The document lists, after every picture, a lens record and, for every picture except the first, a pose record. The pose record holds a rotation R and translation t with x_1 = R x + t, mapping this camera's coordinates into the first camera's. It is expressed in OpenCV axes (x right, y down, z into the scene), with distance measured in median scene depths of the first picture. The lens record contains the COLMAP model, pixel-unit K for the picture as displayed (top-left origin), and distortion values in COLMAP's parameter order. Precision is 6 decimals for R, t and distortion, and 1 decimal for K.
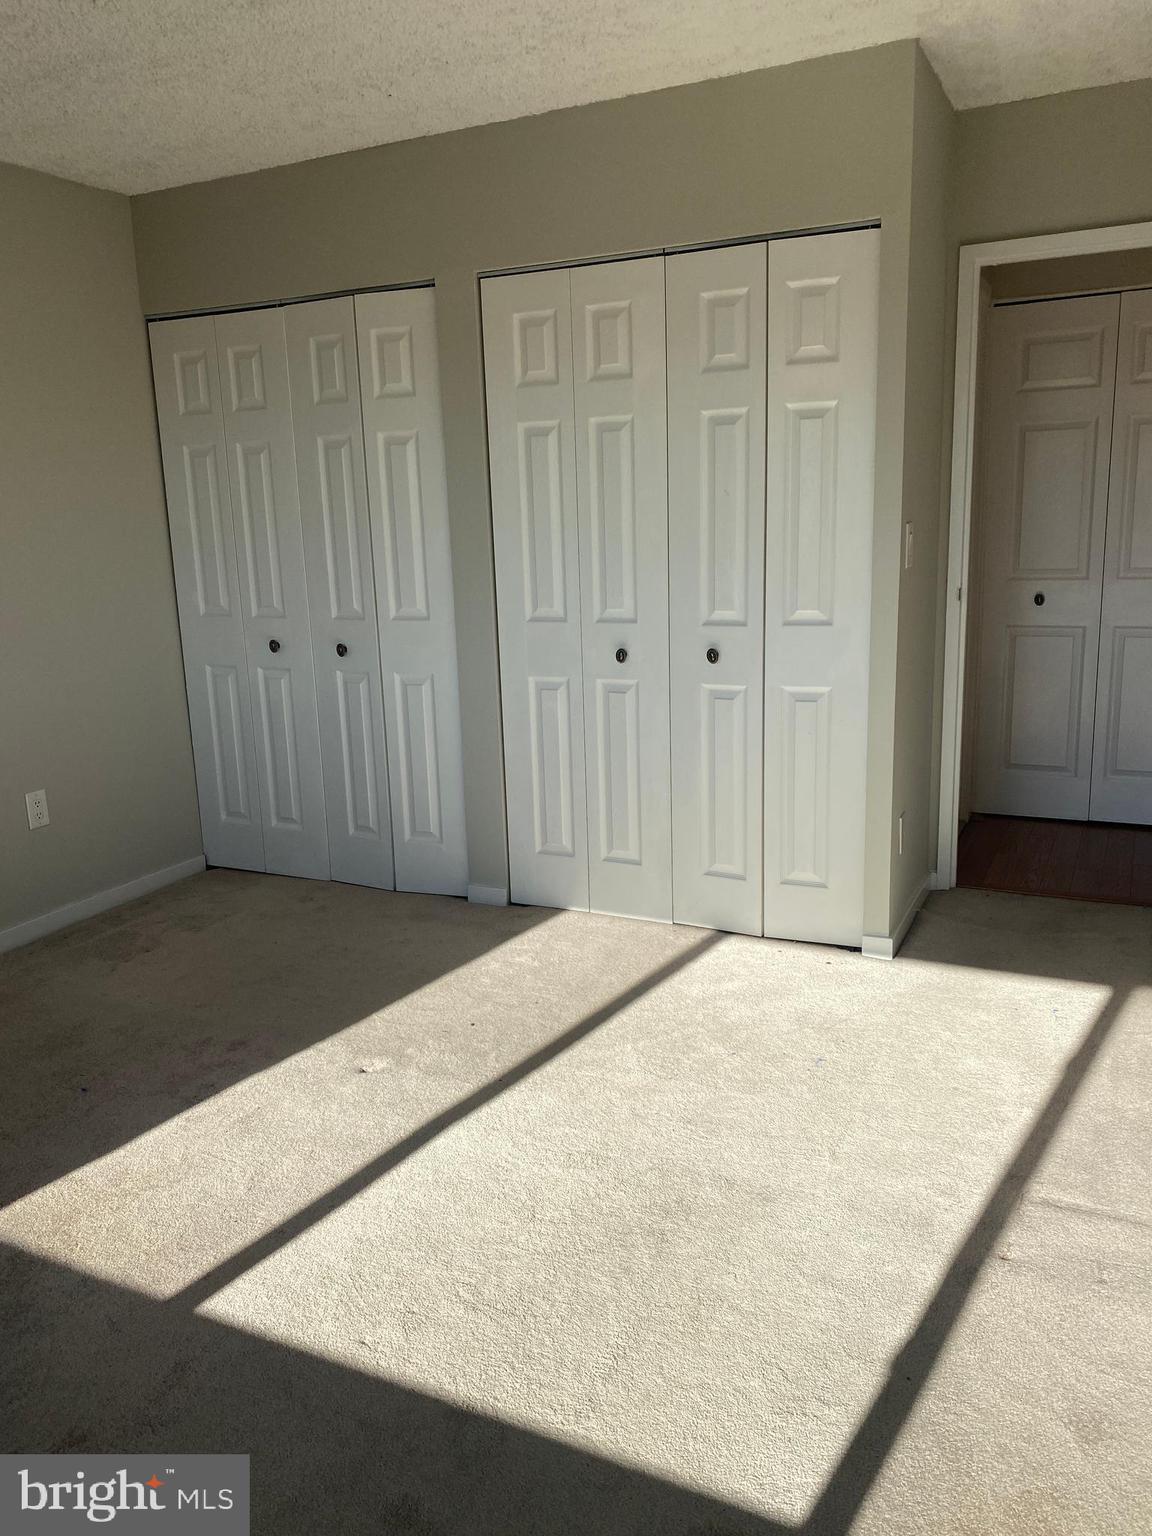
lens RADIAL K [[1146.3, 0, 578.5], [0, 1146.3, 698.8], [0, 0, 1]] dist [0.178554, -0.002774]
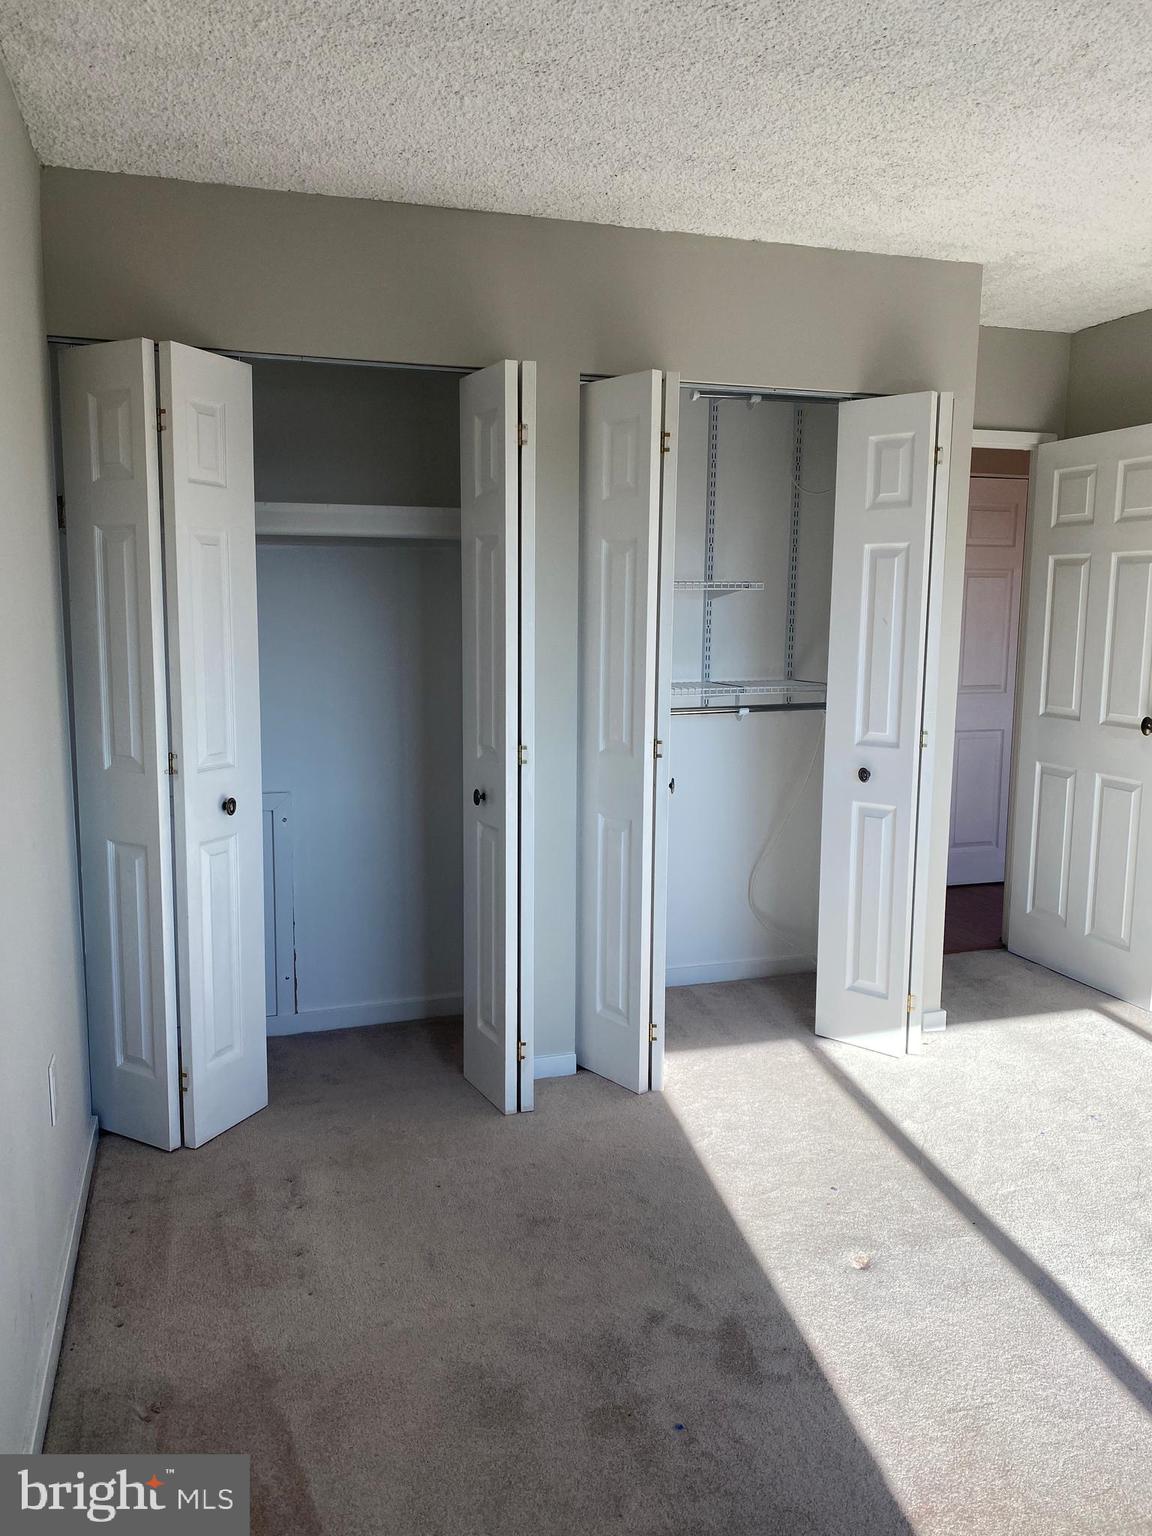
lens RADIAL K [[1185.2, 0, 569.6], [0, 1185.2, 771.0], [0, 0, 1]] dist [0.044329, -0.080682]
pose [[0.720146, -0.063562, 0.690905, -0.815873], [0.088485, 0.996077, -0.000591, -0.064559], [-0.688157, 0.061560, 0.722946, 0.415415]]
